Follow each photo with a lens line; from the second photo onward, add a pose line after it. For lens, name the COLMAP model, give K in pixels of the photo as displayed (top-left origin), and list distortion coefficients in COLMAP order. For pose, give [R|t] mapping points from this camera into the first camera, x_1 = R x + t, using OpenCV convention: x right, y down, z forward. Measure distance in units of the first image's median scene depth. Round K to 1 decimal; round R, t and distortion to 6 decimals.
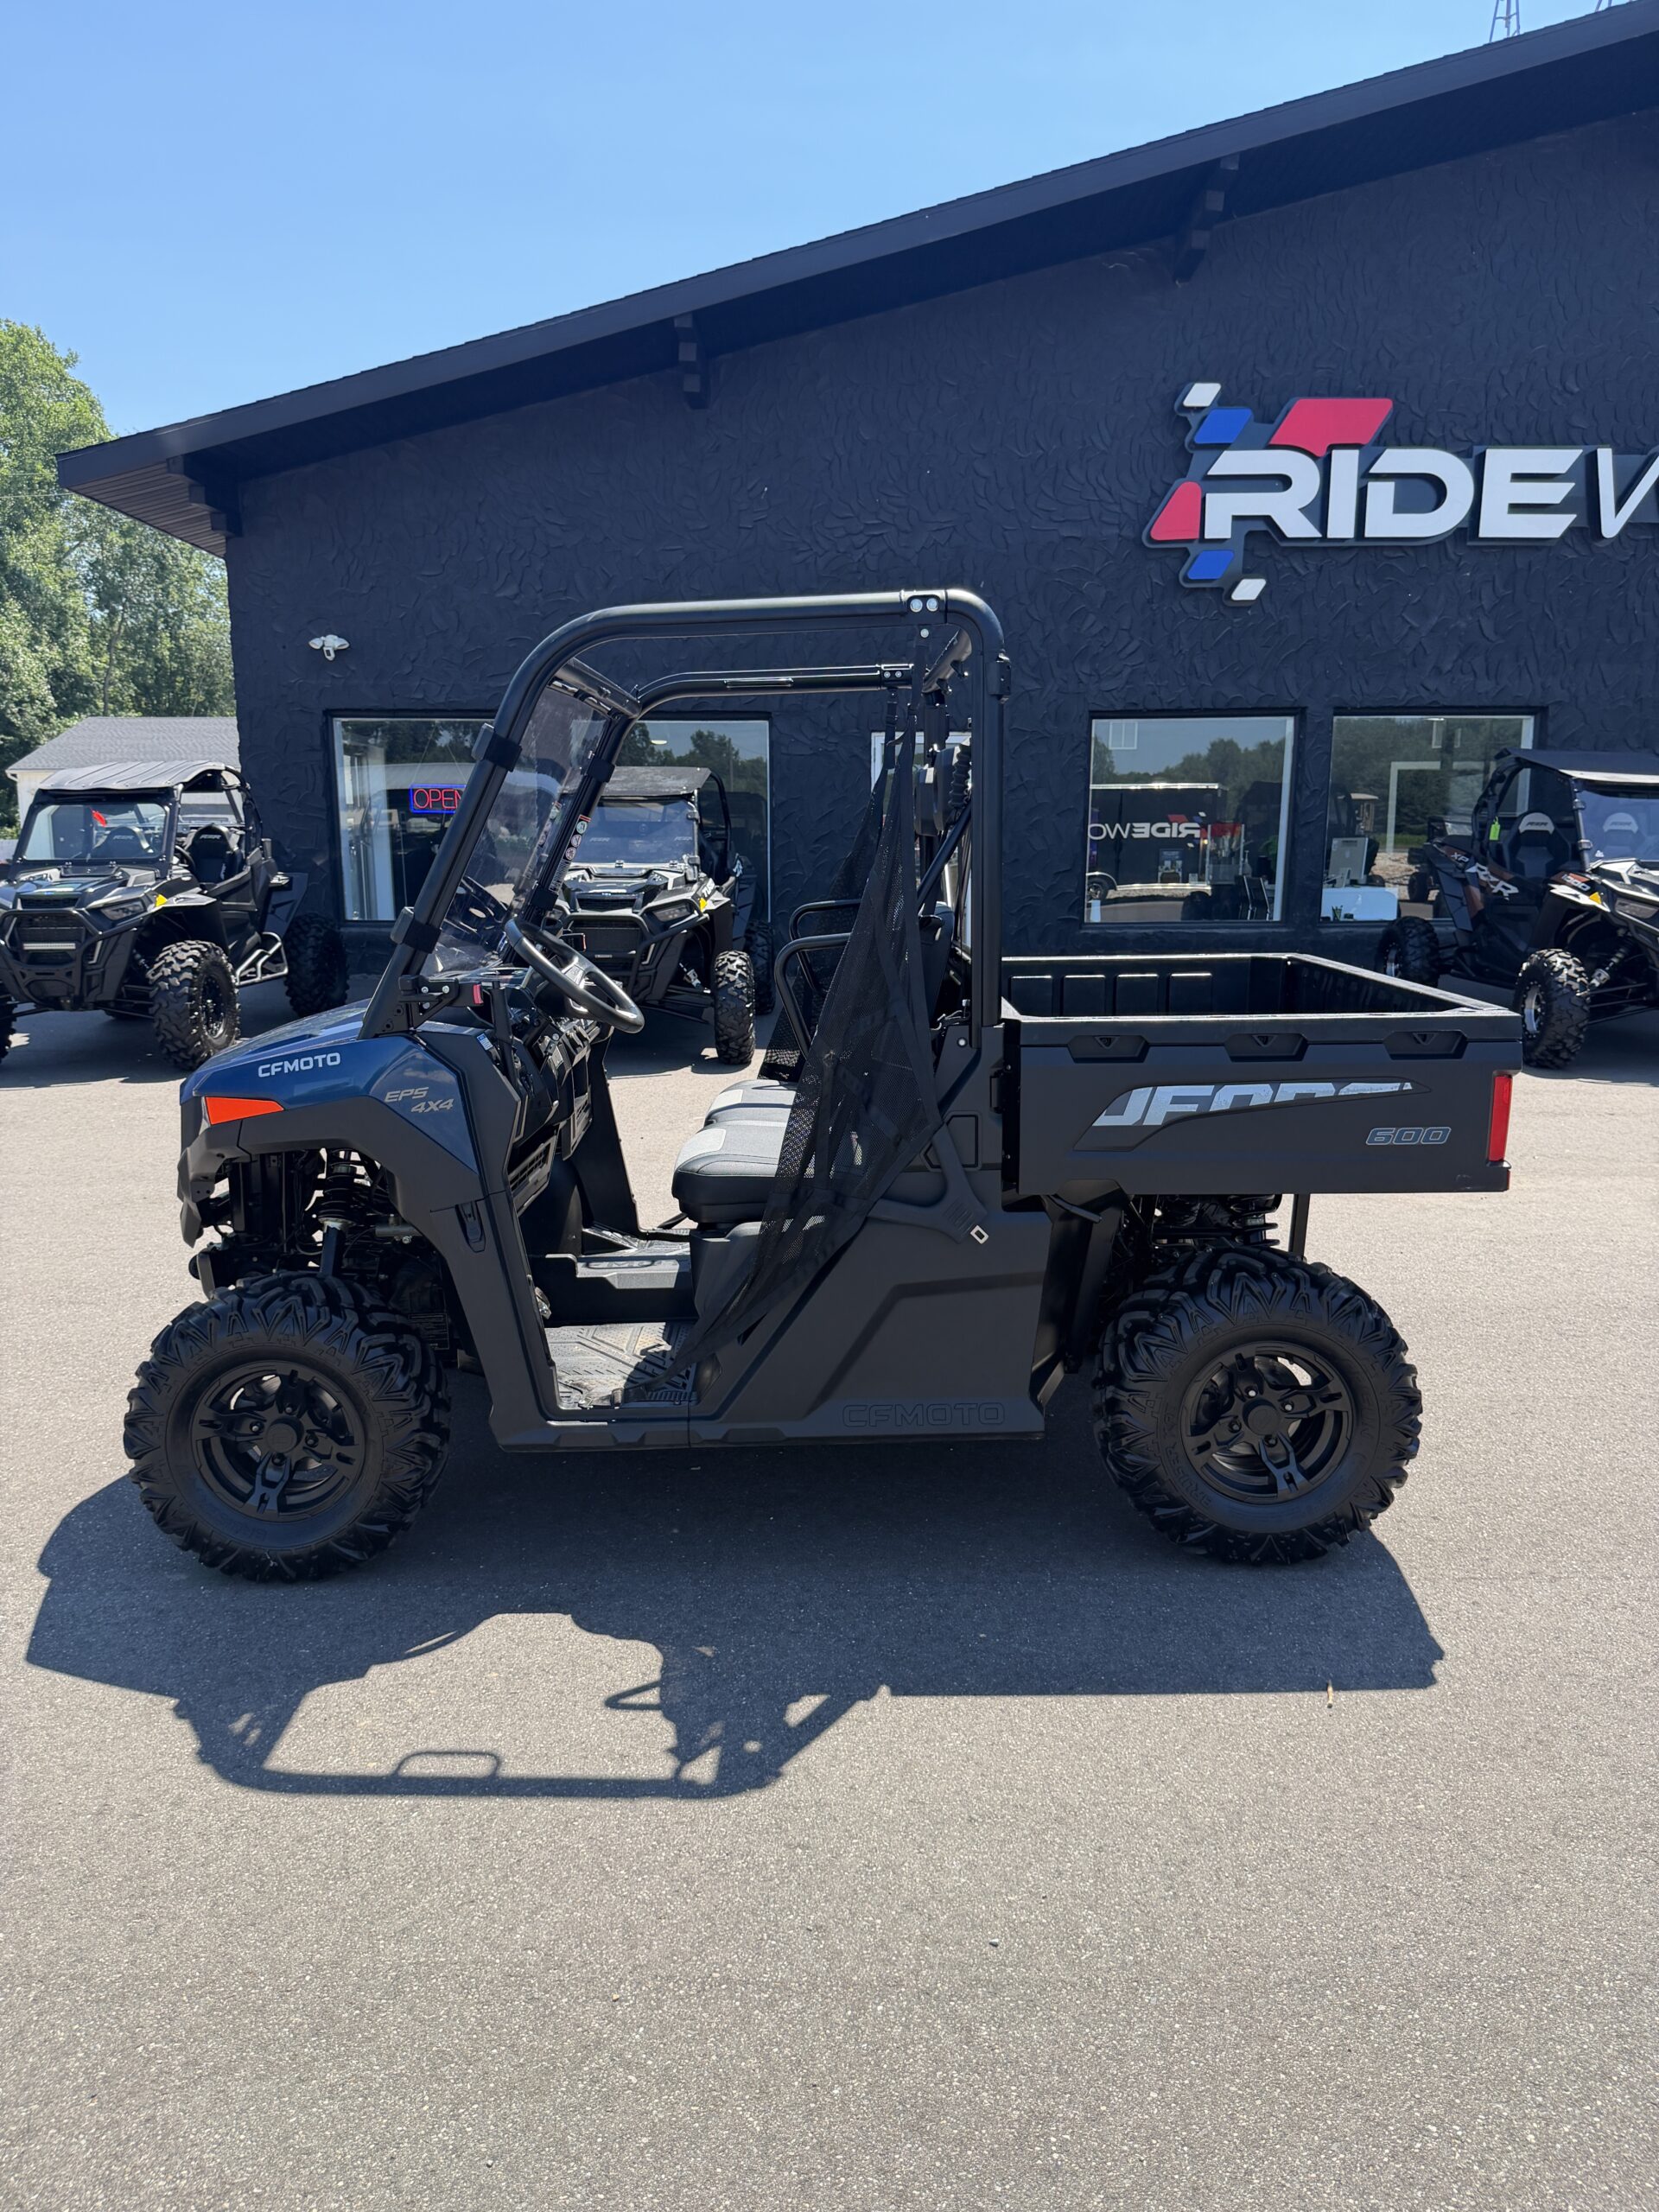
lens RADIAL K [[1561.1, 0, 827.9], [0, 1561.1, 1116.9], [0, 0, 1]] dist [0.032795, -0.052384]
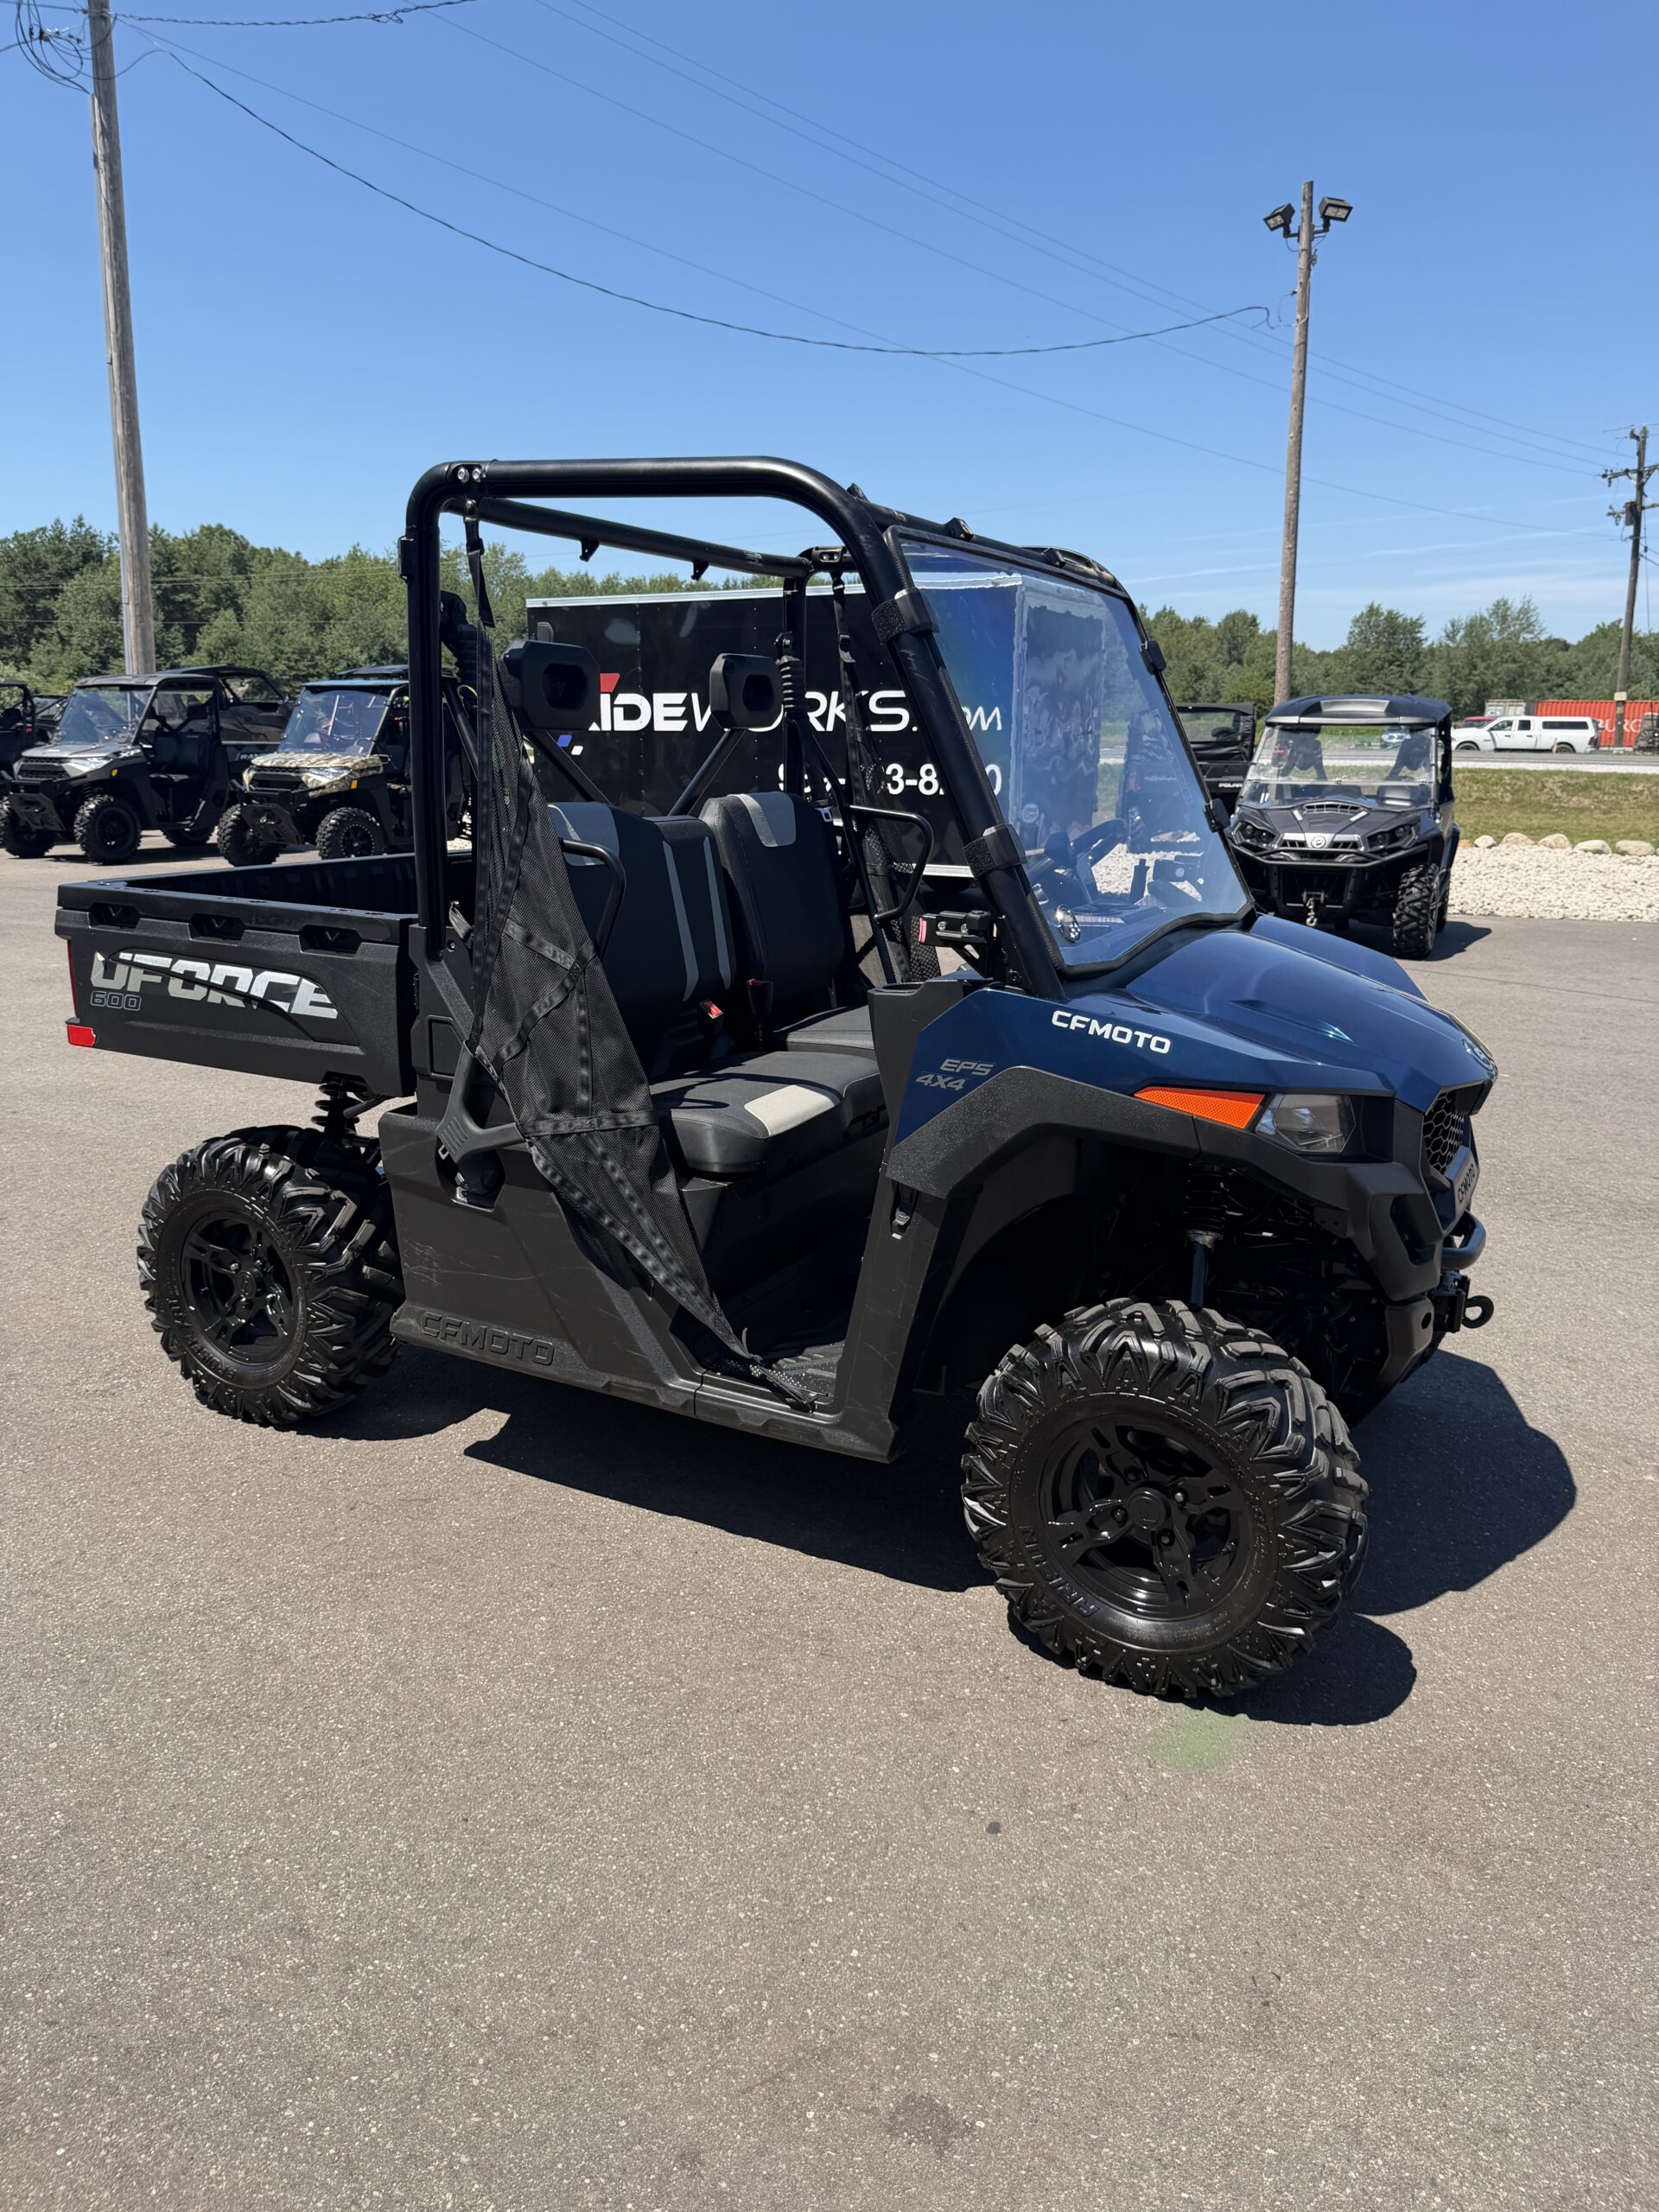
lens RADIAL K [[1561.1, 0, 834.8], [0, 1561.1, 1113.6], [0, 0, 1]] dist [0.032795, -0.052384]
pose [[0.885862, 0.104684, -0.451985, 1.783156], [-0.076940, 0.993870, 0.079392, -0.004786], [0.457525, -0.035555, 0.888486, -0.988775]]
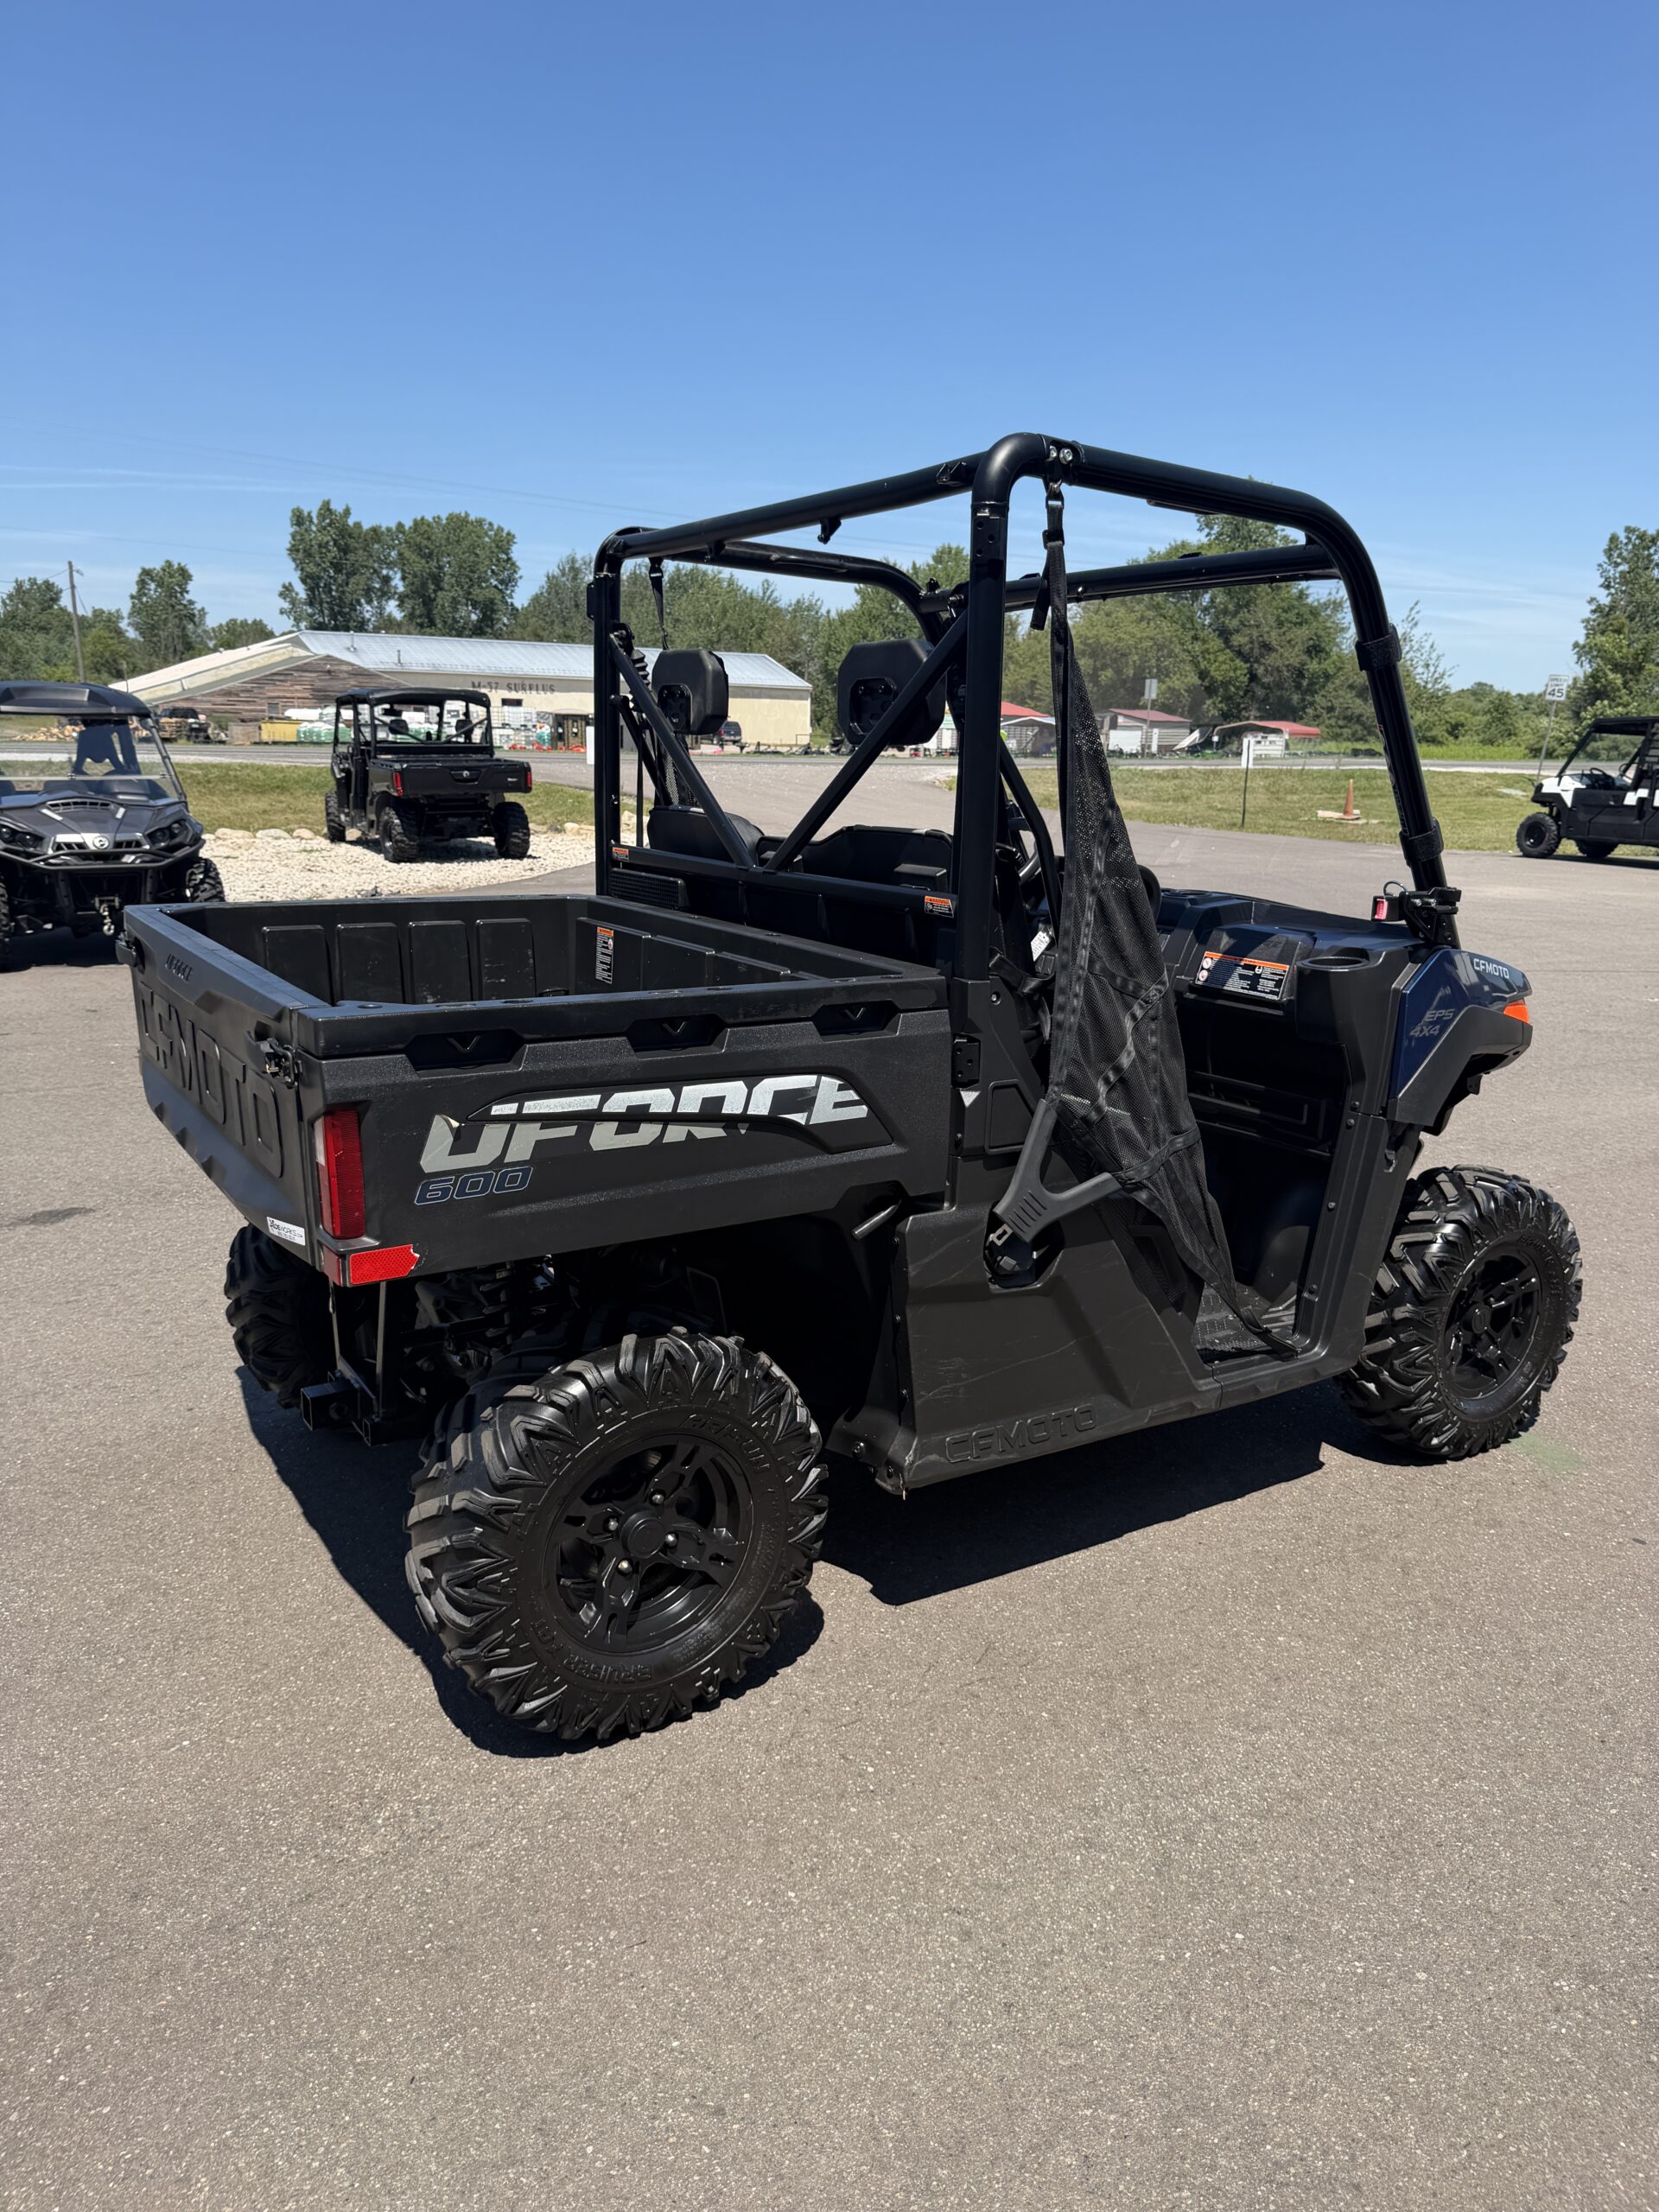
lens RADIAL K [[1561.1, 0, 846.8], [0, 1561.1, 1107.5], [0, 0, 1]] dist [0.032795, -0.052384]
pose [[0.849518, -0.124328, 0.512700, 1.213224], [0.089163, 0.991690, 0.092742, -0.021865], [-0.519969, -0.033072, 0.853544, -0.947040]]
